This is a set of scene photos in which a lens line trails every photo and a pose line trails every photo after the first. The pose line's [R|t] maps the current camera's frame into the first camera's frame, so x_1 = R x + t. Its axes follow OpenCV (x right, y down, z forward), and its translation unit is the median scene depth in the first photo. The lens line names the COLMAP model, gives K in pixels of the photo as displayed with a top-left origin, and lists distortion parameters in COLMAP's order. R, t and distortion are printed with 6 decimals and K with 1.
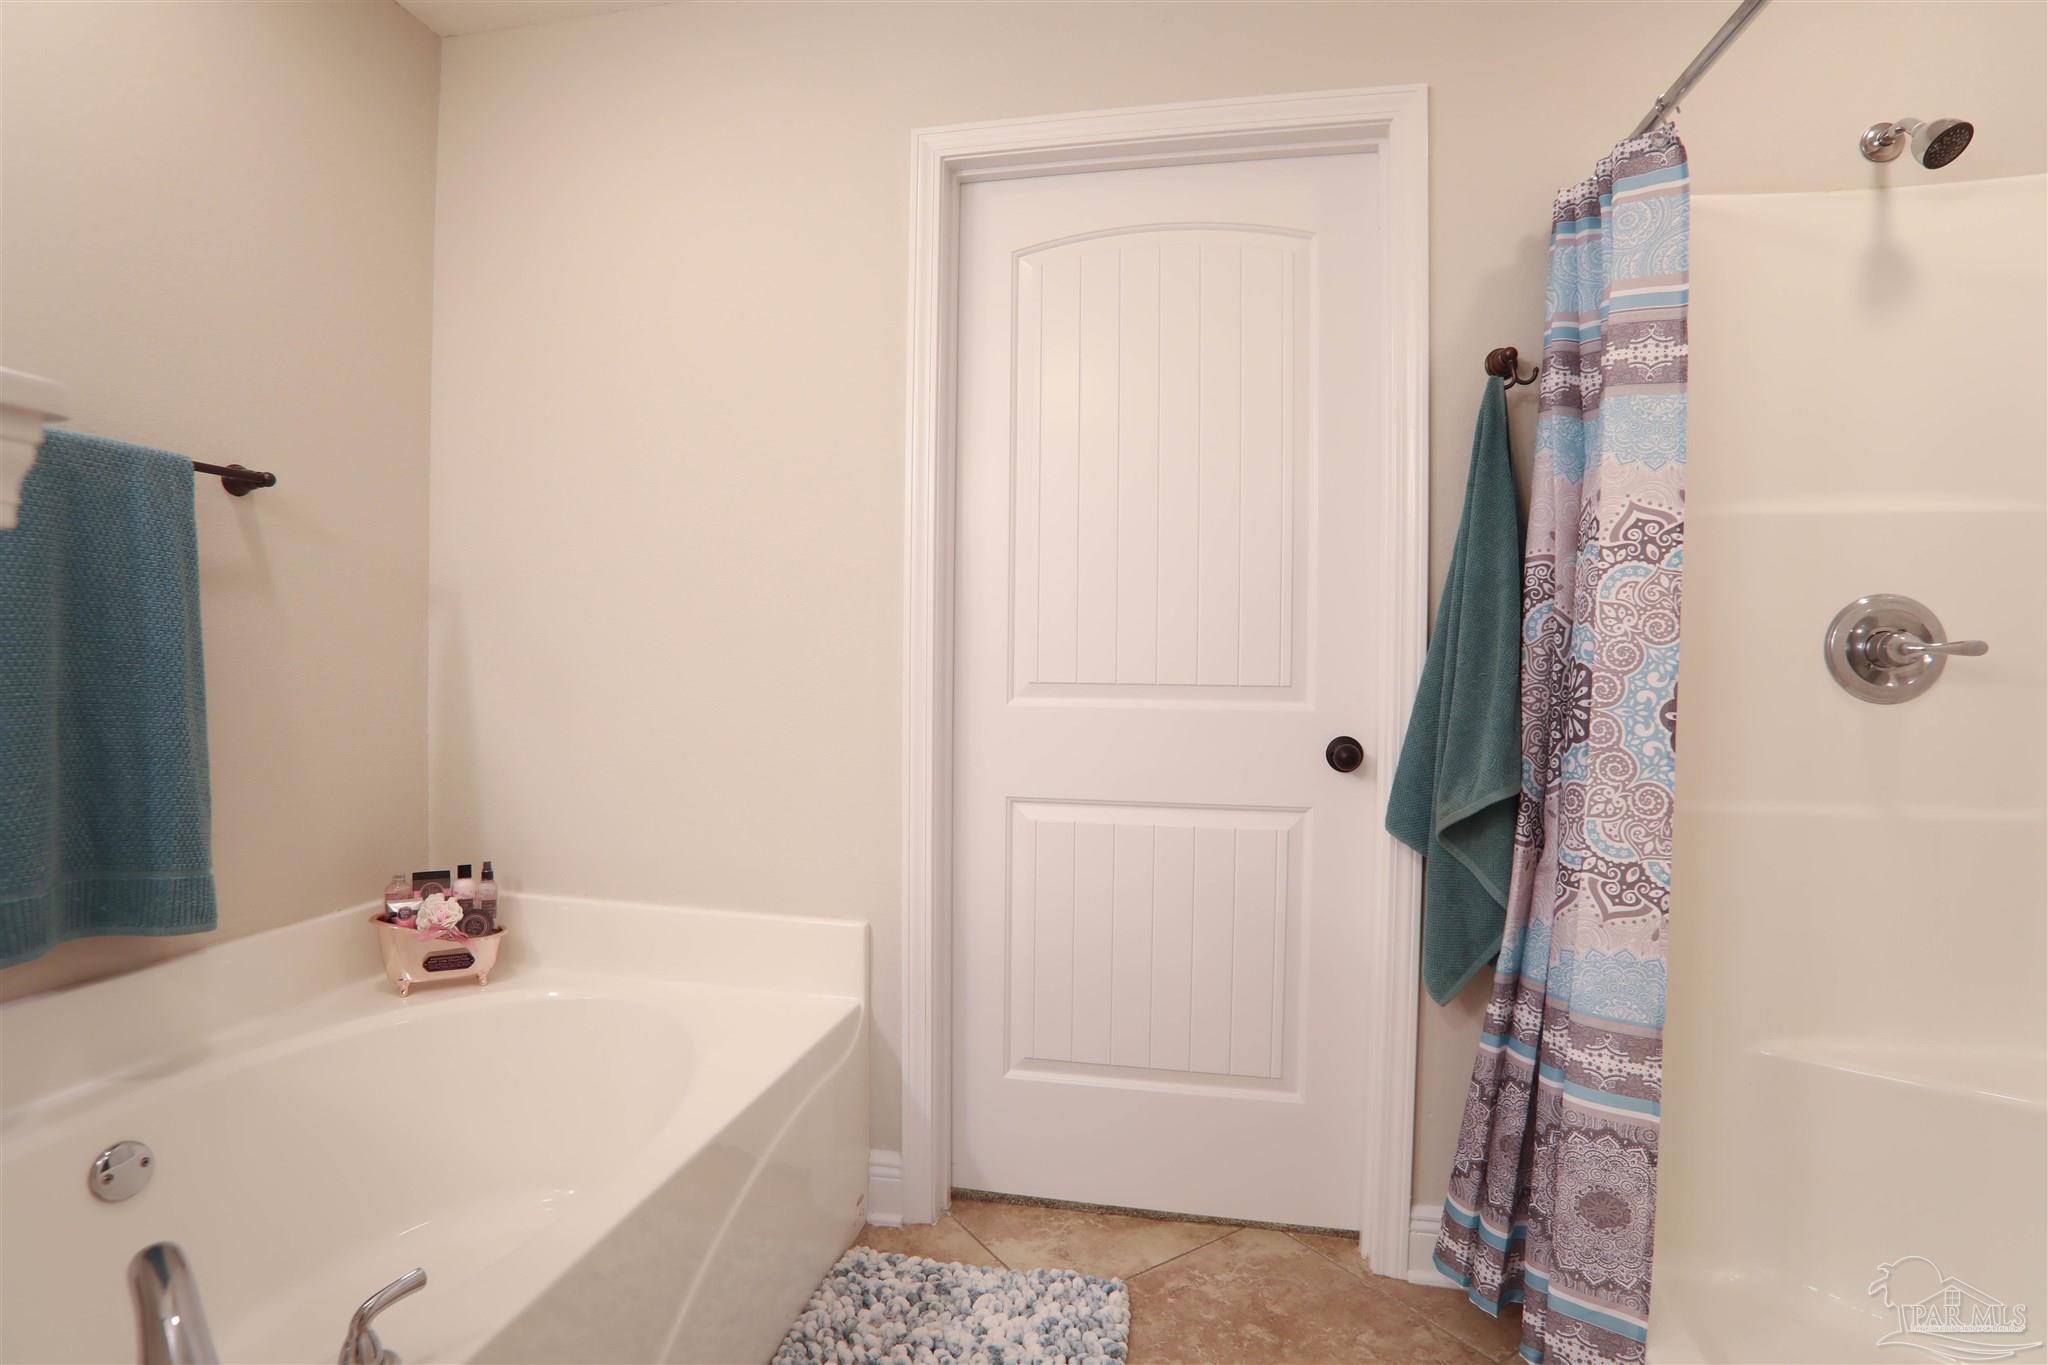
lens RADIAL K [[1010.4, 0, 1022.7], [0, 1010.4, 691.2], [0, 0, 1]] dist [-0.078627, 0.128993]
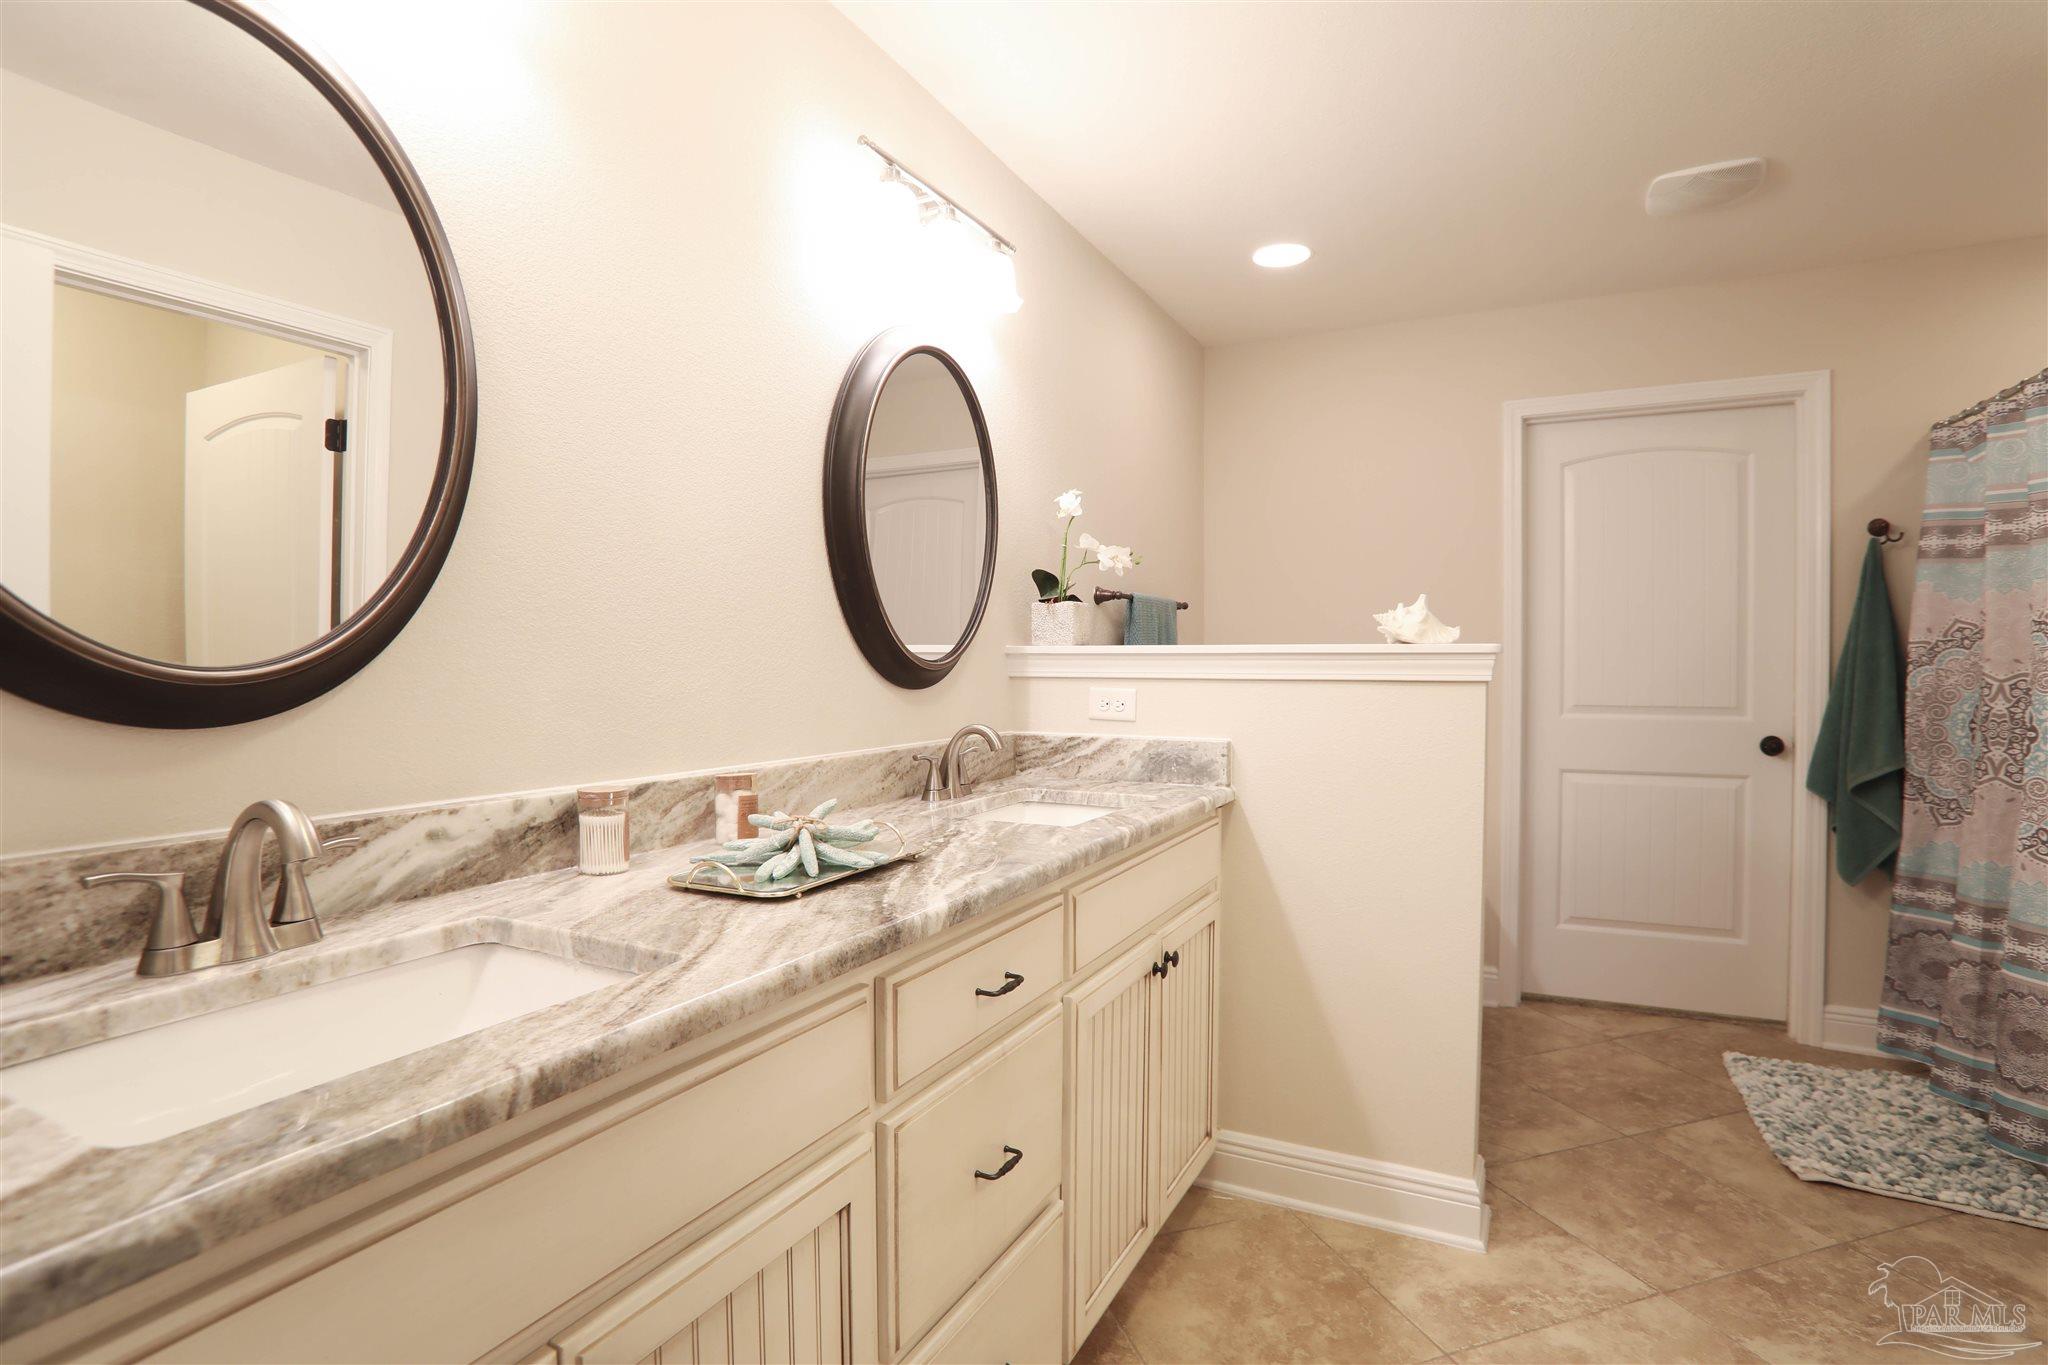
lens RADIAL K [[998.6, 0, 1024.0], [0, 998.6, 682.5], [0, 0, 1]] dist [-0.076968, 0.035107]
pose [[0.953409, -0.007923, -0.301577, -0.433352], [0.005787, 0.999951, -0.007974, -0.043676], [0.301625, 0.005857, 0.953408, -1.022519]]
